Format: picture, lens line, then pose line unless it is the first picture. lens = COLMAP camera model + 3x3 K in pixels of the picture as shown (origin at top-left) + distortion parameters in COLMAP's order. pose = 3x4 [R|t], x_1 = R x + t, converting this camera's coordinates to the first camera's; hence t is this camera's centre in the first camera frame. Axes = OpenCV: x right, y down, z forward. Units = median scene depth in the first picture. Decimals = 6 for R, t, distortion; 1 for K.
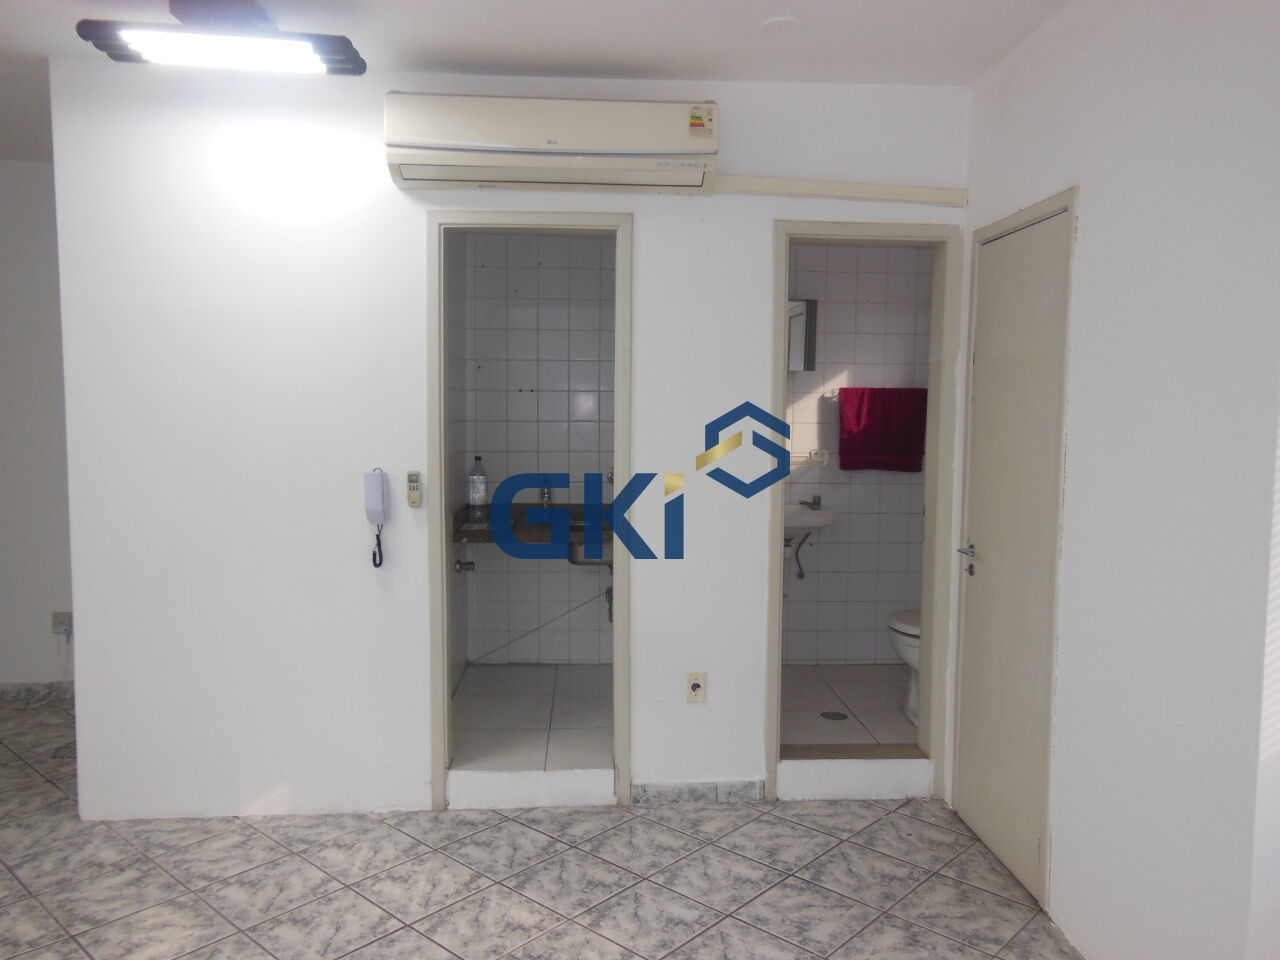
lens RADIAL K [[955.1, 0, 641.6], [0, 955.1, 482.1], [0, 0, 1]] dist [-0.007063, 0.161959]
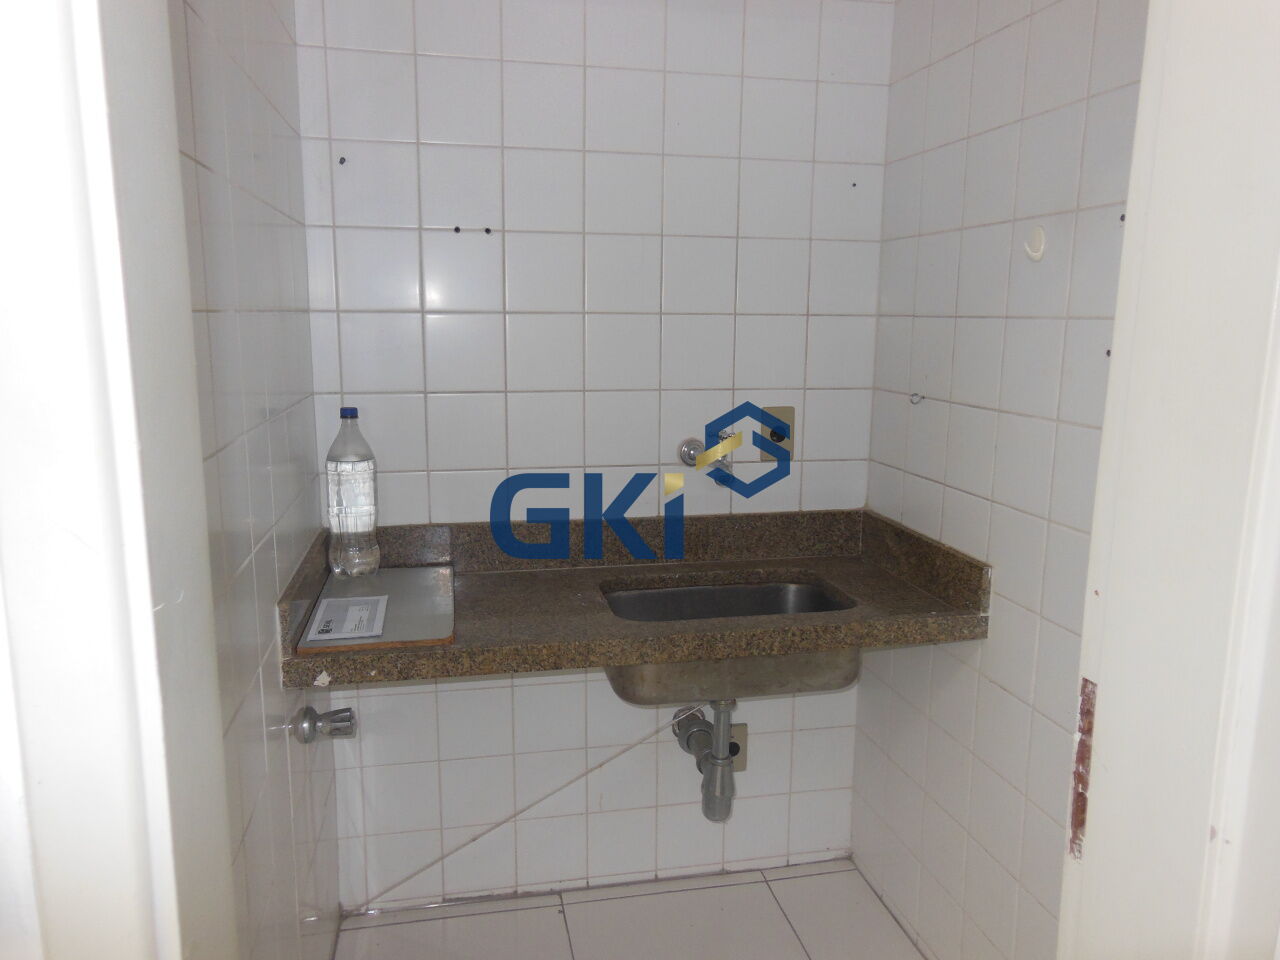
lens RADIAL K [[955.1, 0, 641.6], [0, 955.1, 482.1], [0, 0, 1]] dist [-0.007063, 0.161959]
pose [[0.989173, -0.024770, 0.144649, -0.113076], [0.008348, 0.993554, 0.113050, -0.039174], [-0.146517, -0.110618, 0.983004, 0.613810]]
